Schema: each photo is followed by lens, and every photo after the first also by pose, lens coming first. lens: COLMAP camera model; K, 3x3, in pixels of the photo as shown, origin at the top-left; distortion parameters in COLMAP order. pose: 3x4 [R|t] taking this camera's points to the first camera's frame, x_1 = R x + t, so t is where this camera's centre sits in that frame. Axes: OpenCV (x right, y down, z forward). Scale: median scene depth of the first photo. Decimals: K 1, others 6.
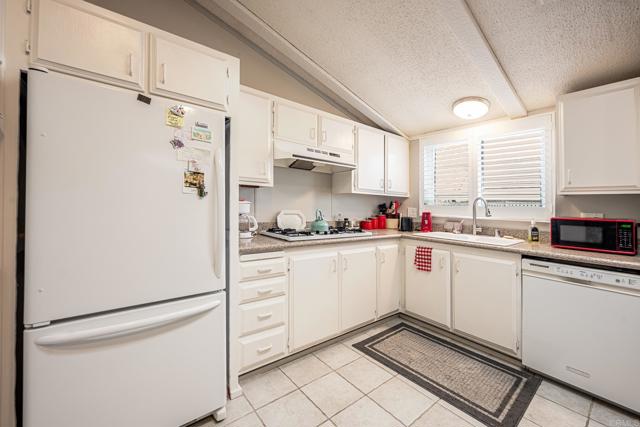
lens RADIAL K [[264.5, 0, 322.7], [0, 264.5, 194.4], [0, 0, 1]] dist [-0.001723, -0.000158]
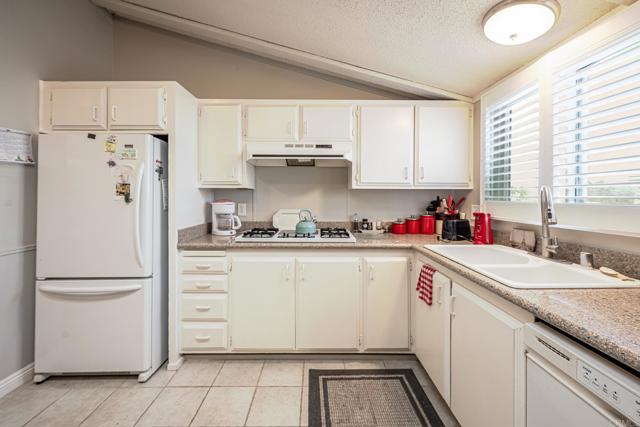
lens RADIAL K [[260.8, 0, 313.1], [0, 260.8, 194.0], [0, 0, 1]] dist [0.000620, -0.000011]
pose [[0.776411, -0.033244, -0.629350, 0.587435], [0.045828, 0.998942, 0.003769, 0.002800], [0.628559, -0.031768, 0.777113, 0.327079]]
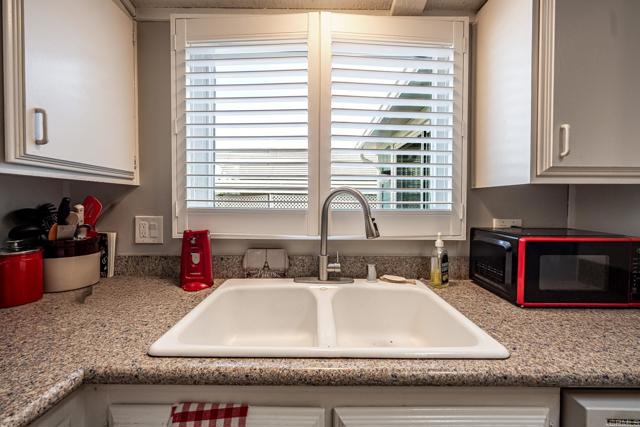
lens RADIAL K [[262.0, 0, 319.0], [0, 262.0, 206.9], [0, 0, 1]] dist [-0.000496, -0.000054]
pose [[0.625053, -0.038515, 0.779631, 0.281526], [-0.021432, 0.997559, 0.066464, 0.014737], [-0.780288, -0.058253, 0.622702, 0.820391]]
